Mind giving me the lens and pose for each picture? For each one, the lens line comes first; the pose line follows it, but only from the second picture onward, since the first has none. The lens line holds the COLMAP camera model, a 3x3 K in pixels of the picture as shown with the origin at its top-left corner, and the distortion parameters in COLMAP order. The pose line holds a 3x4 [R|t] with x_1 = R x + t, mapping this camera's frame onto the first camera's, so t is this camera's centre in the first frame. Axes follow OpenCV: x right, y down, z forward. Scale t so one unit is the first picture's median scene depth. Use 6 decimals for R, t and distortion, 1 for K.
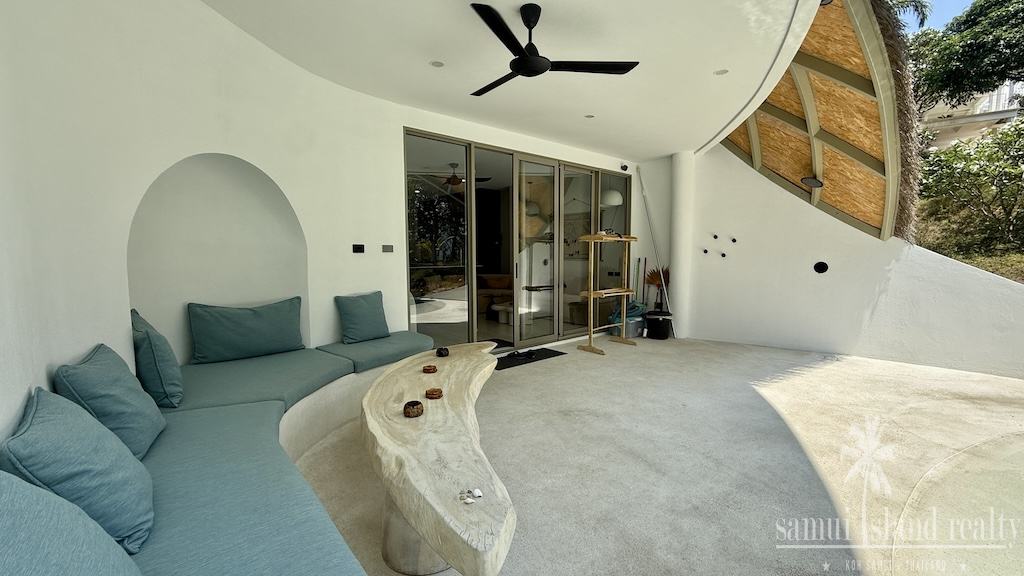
lens RADIAL K [[409.1, 0, 515.0], [0, 409.1, 289.2], [0, 0, 1]] dist [-0.000122, -0.000386]
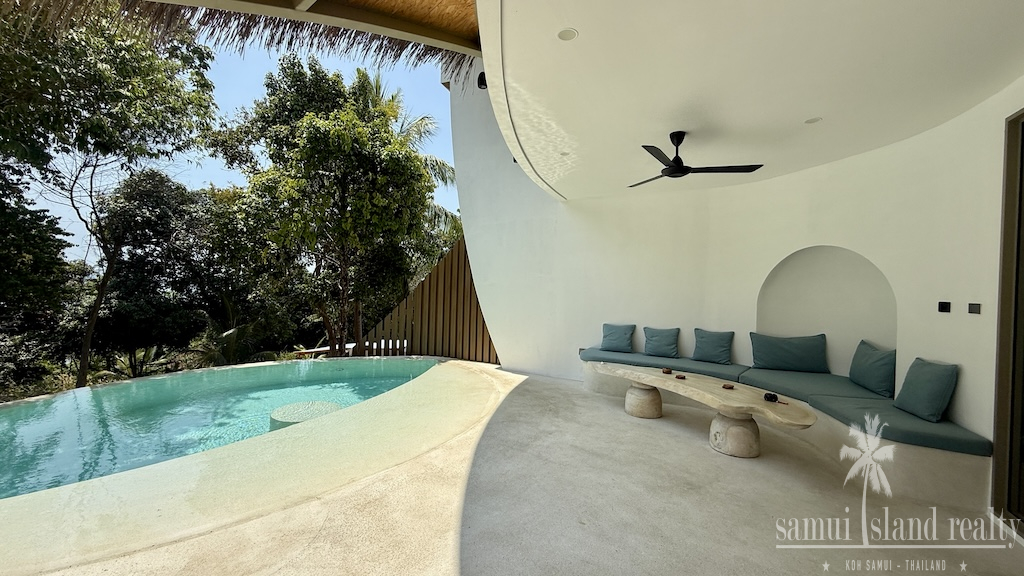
lens RADIAL K [[409.1, 0, 509.7], [0, 409.1, 287.2], [0, 0, 1]] dist [-0.000122, -0.000386]
pose [[-0.928368, -0.024693, -0.370842, 0.751134], [-0.060014, 0.994656, 0.084008, -0.159115], [0.366786, 0.100246, -0.924888, 1.470844]]
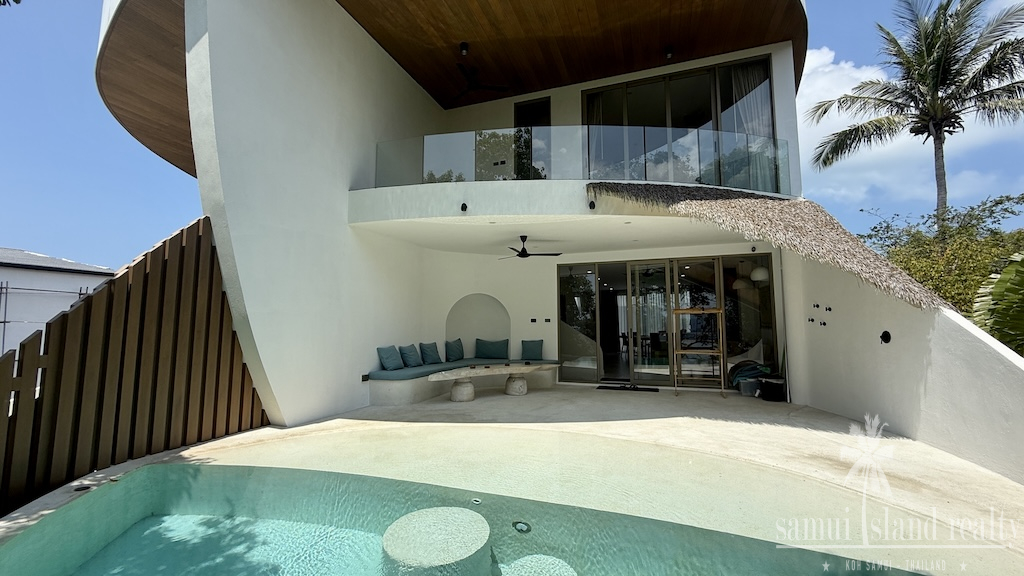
lens RADIAL K [[409.1, 0, 513.4], [0, 409.1, 286.4], [0, 0, 1]] dist [-0.000122, -0.000386]
pose [[0.487732, -0.081086, -0.869220, 1.660371], [-0.076332, 0.987903, -0.134988, 0.033106], [0.869650, 0.132187, 0.475642, -0.251118]]
